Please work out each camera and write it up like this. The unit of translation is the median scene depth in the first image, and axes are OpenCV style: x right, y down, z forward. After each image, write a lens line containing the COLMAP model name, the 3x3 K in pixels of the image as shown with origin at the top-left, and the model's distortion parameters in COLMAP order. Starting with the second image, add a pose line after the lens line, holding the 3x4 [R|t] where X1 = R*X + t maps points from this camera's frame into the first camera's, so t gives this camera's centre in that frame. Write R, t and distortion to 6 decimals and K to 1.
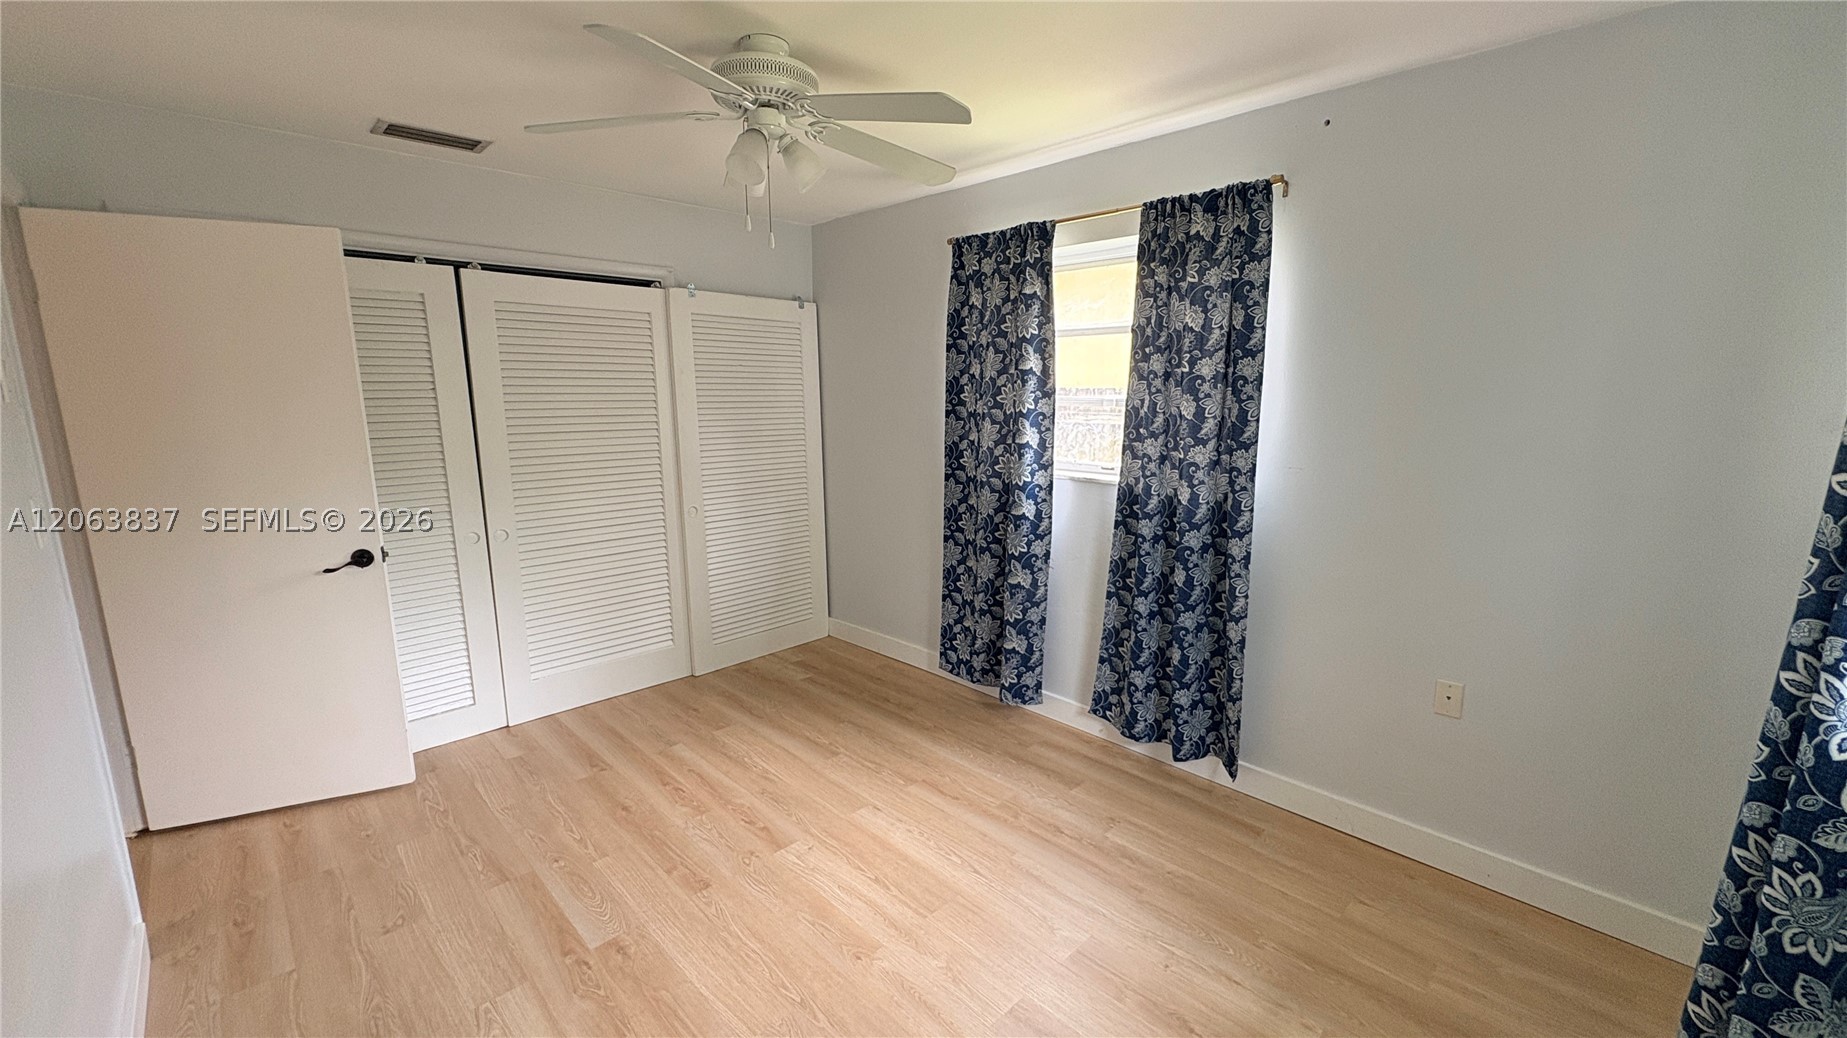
lens RADIAL K [[732.7, 0, 922.4], [0, 732.7, 518.6], [0, 0, 1]] dist [-0.005526, -0.000273]
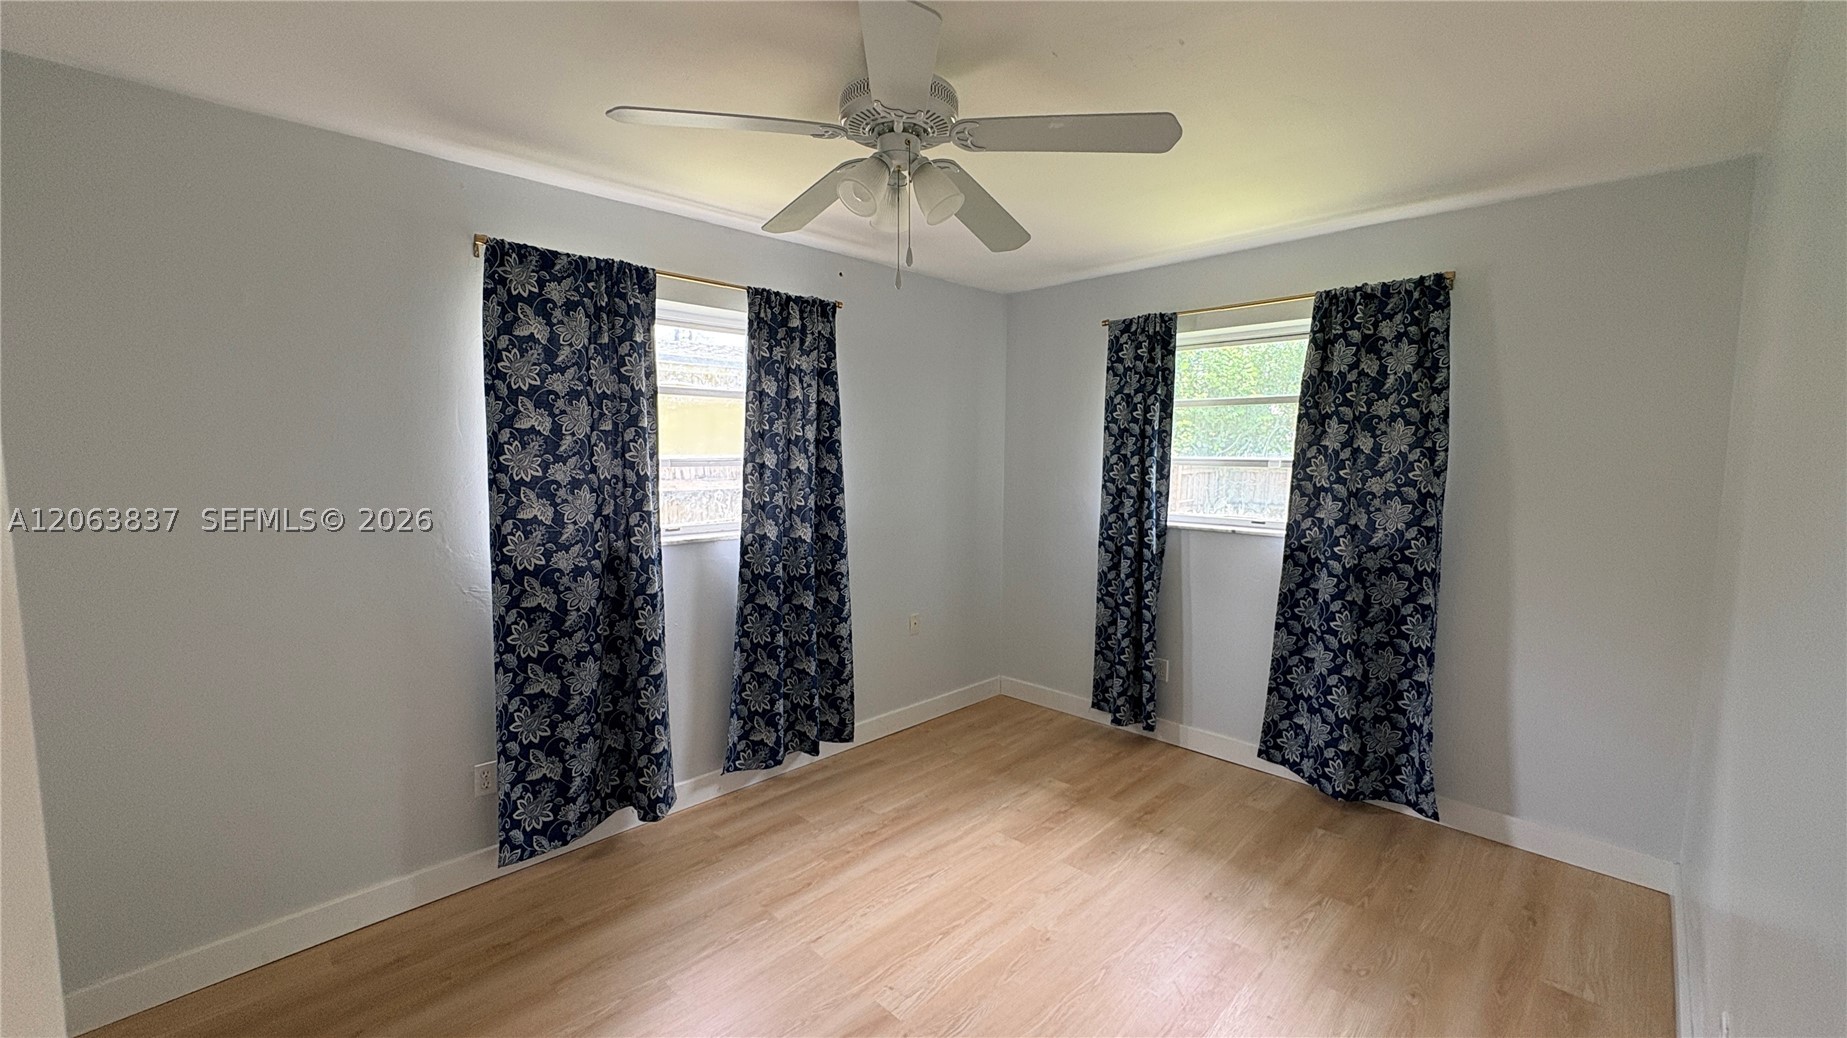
lens RADIAL K [[732.7, 0, 921.2], [0, 732.7, 520.9], [0, 0, 1]] dist [-0.005526, -0.000273]
pose [[-0.011679, -0.092633, 0.995632, -0.771835], [0.178228, 0.979563, 0.093229, -0.120418], [-0.983920, 0.178538, 0.005069, 0.712724]]
